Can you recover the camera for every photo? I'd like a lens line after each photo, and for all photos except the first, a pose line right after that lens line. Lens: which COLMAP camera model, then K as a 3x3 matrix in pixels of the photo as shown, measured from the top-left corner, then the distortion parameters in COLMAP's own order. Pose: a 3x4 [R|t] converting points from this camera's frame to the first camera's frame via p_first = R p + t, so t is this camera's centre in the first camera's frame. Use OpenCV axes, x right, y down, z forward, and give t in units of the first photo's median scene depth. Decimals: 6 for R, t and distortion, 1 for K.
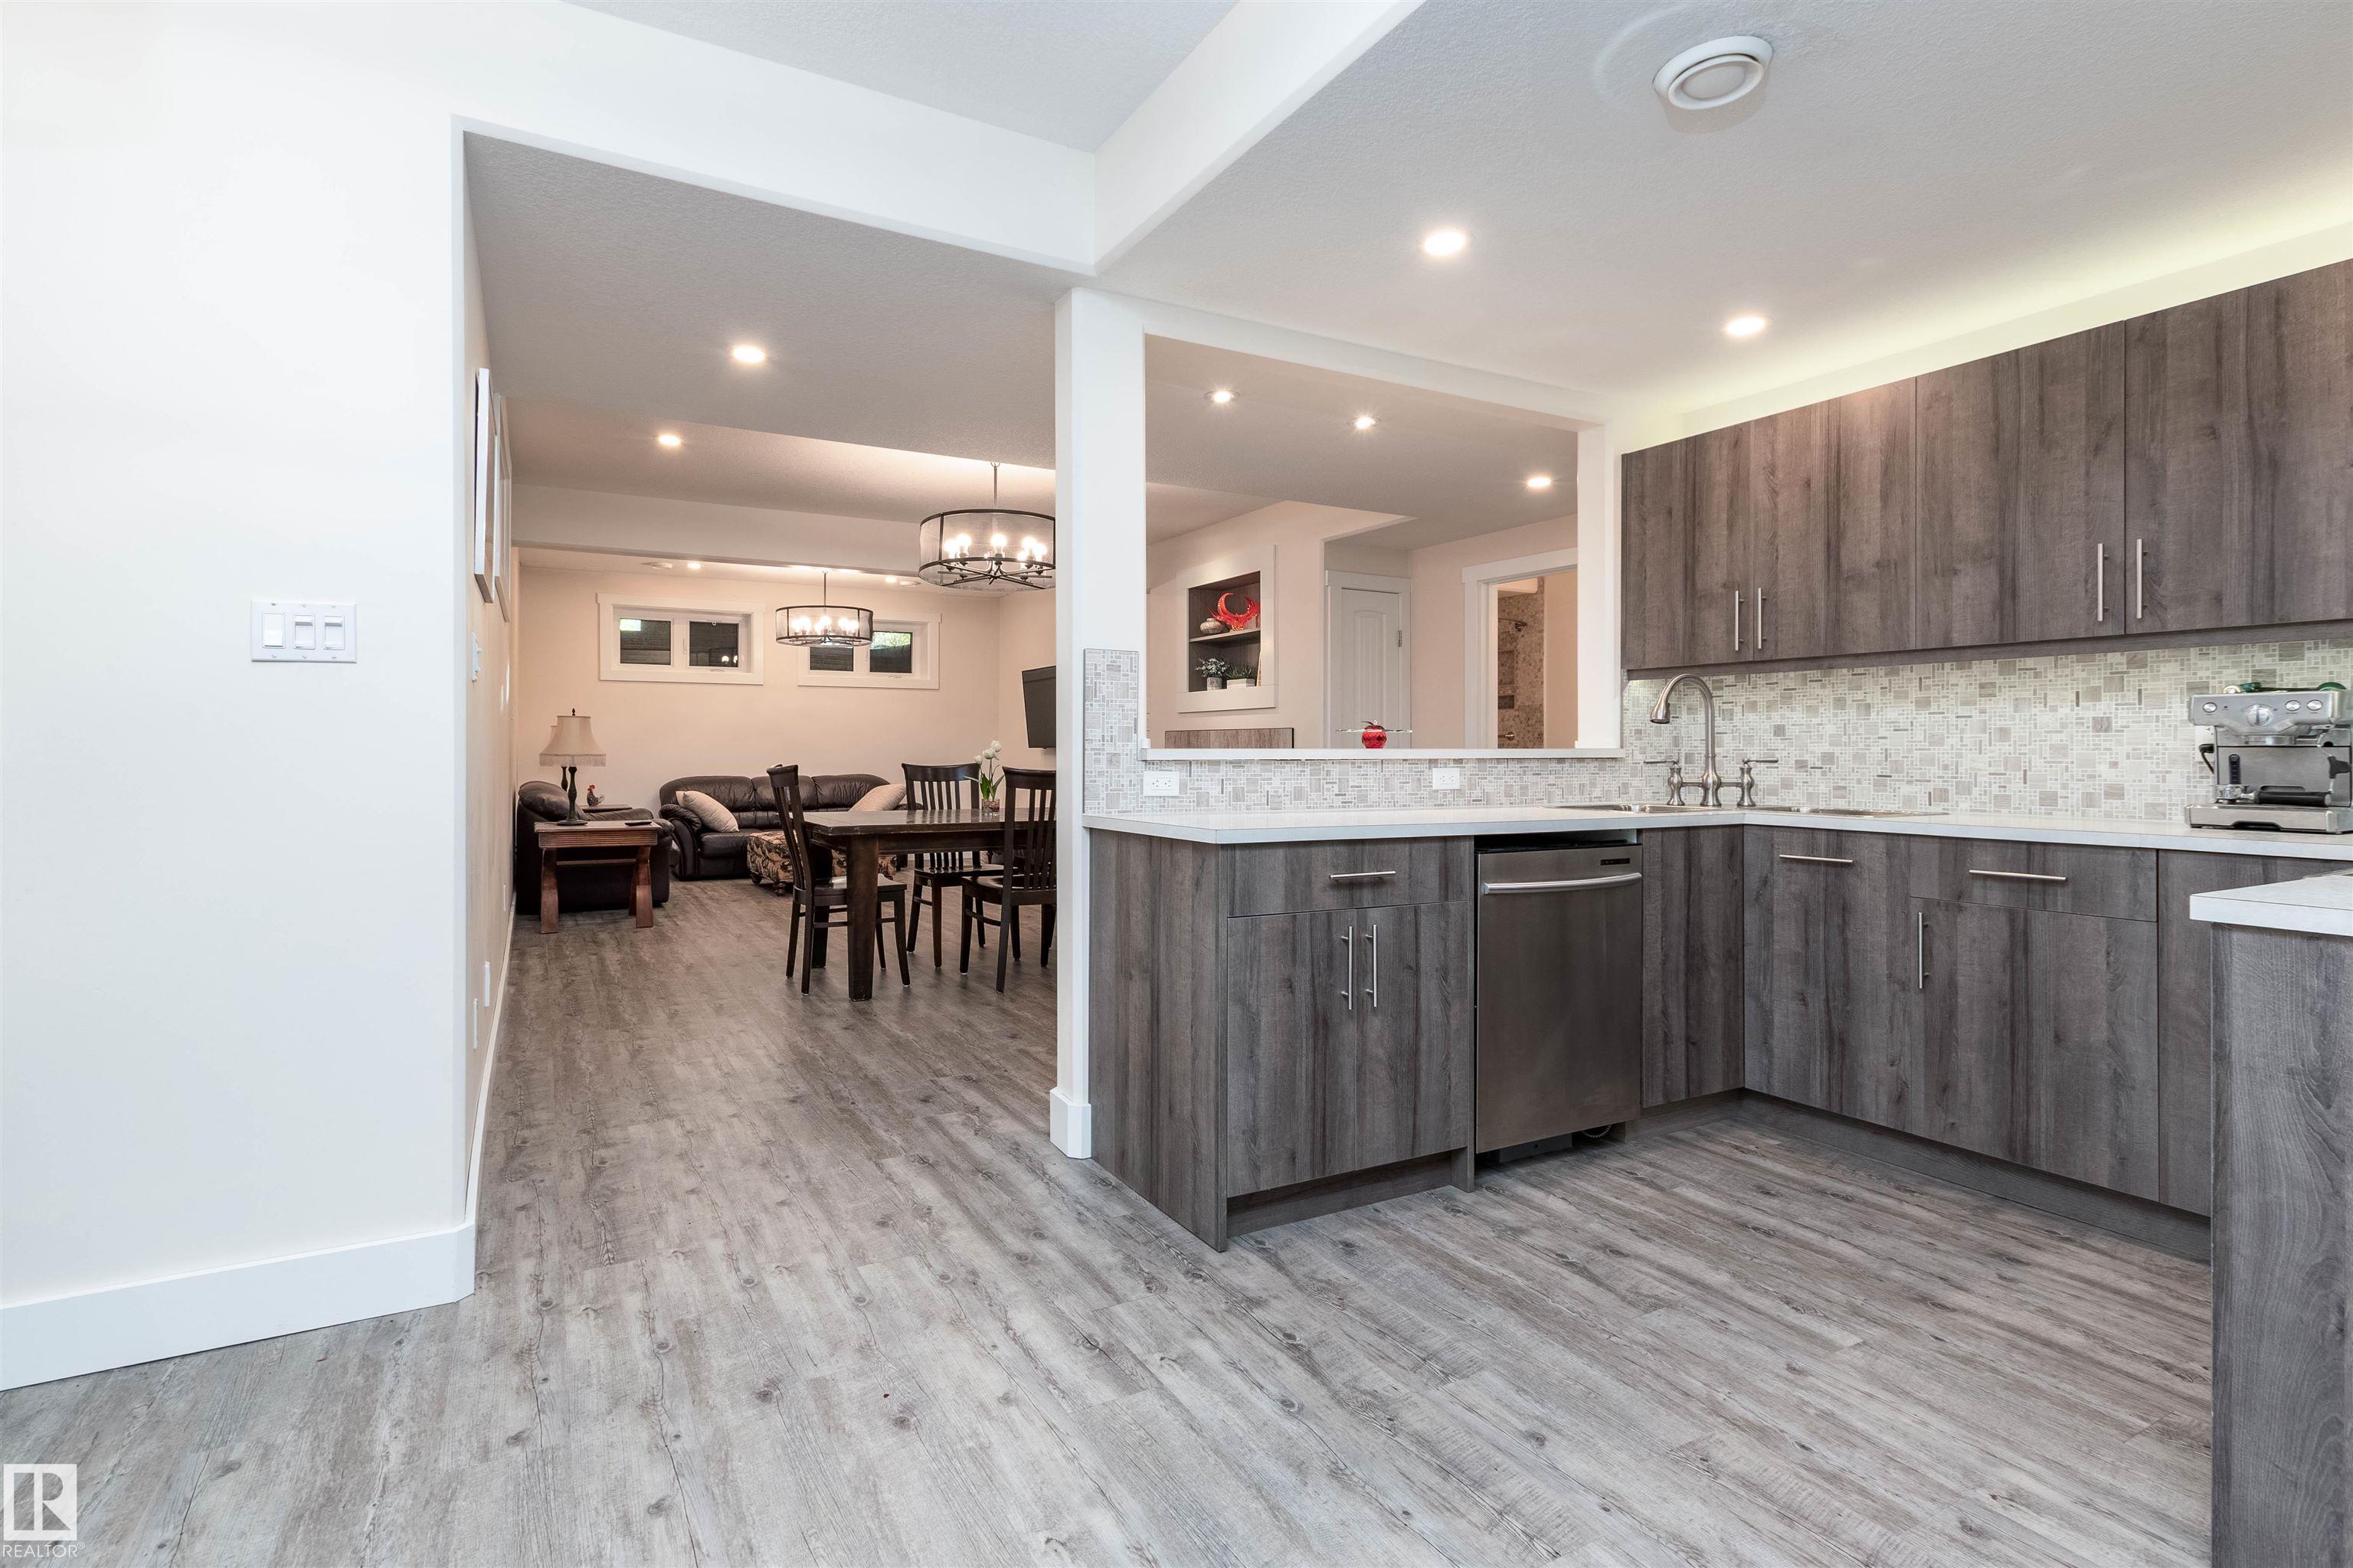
lens RADIAL K [[1078.2, 0, 1133.4], [0, 1078.2, 764.4], [0, 0, 1]] dist [0.000498, -0.001052]
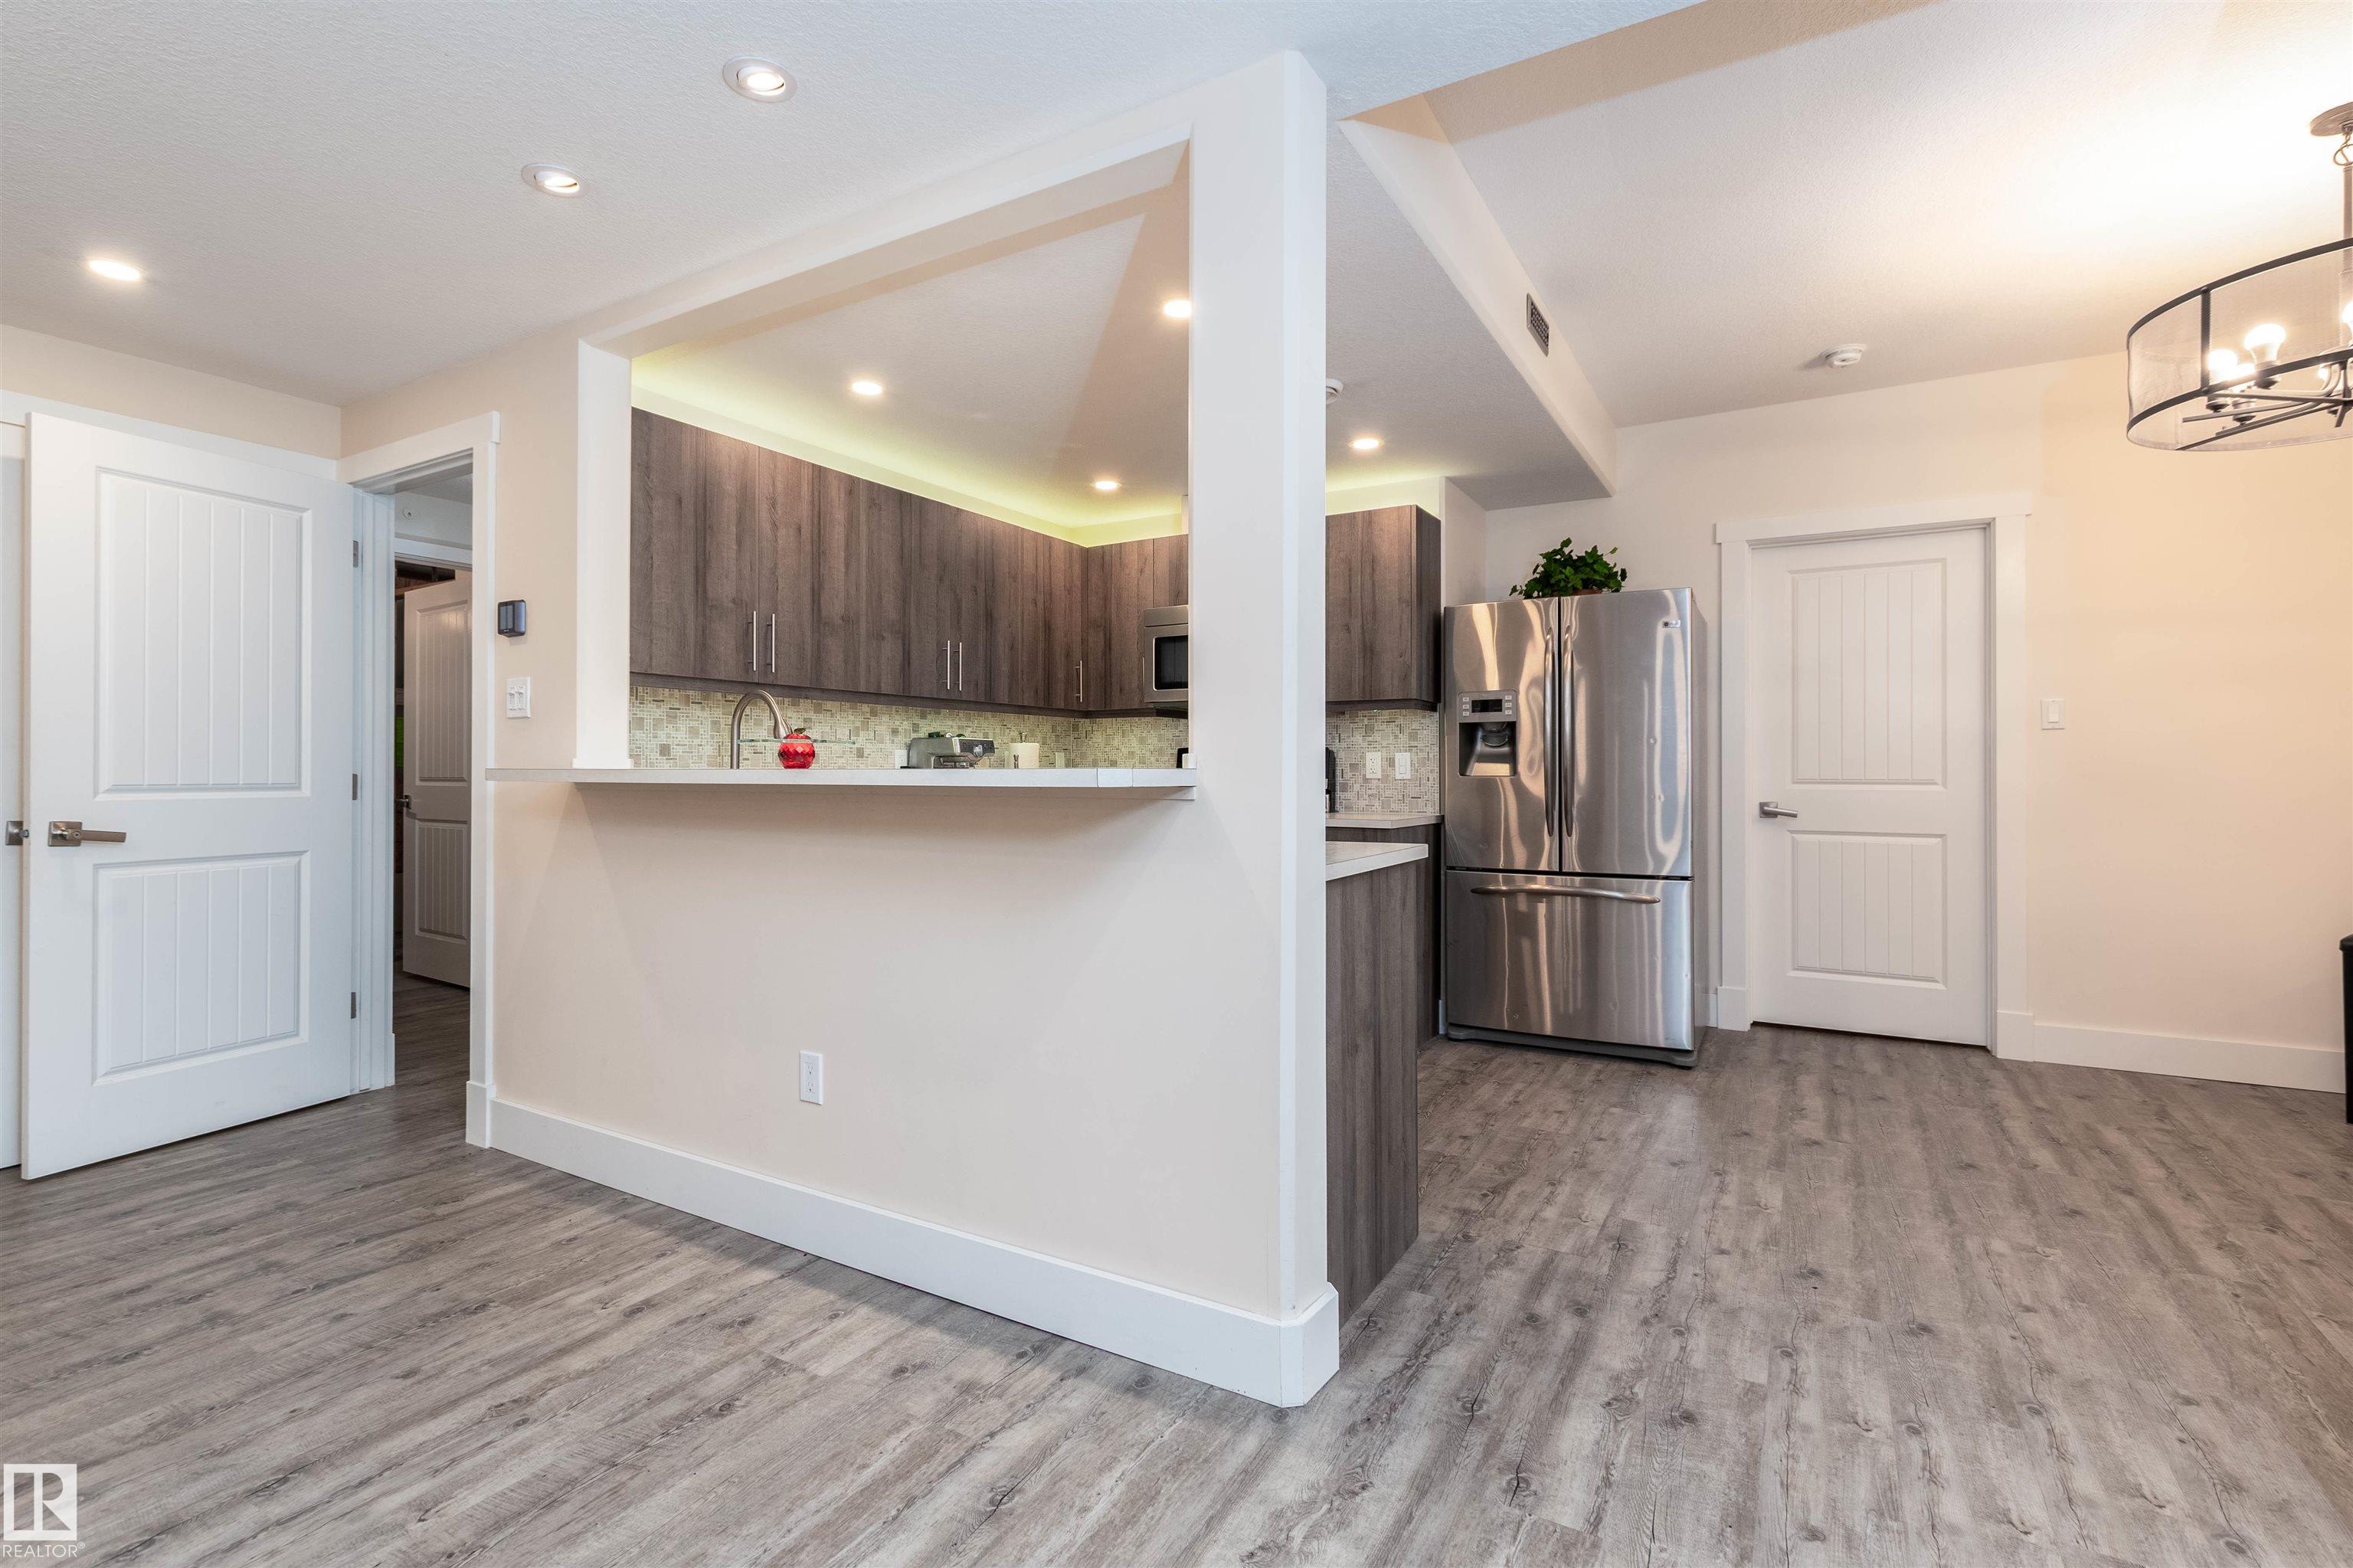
lens RADIAL K [[1078.2, 0, 1133.4], [0, 1078.2, 764.4], [0, 0, 1]] dist [0.000498, -0.001052]
pose [[-0.479403, 0.003179, 0.877589, -0.706334], [0.011990, 0.999924, 0.002928, -0.025029], [-0.877513, 0.011925, -0.479405, 1.700397]]
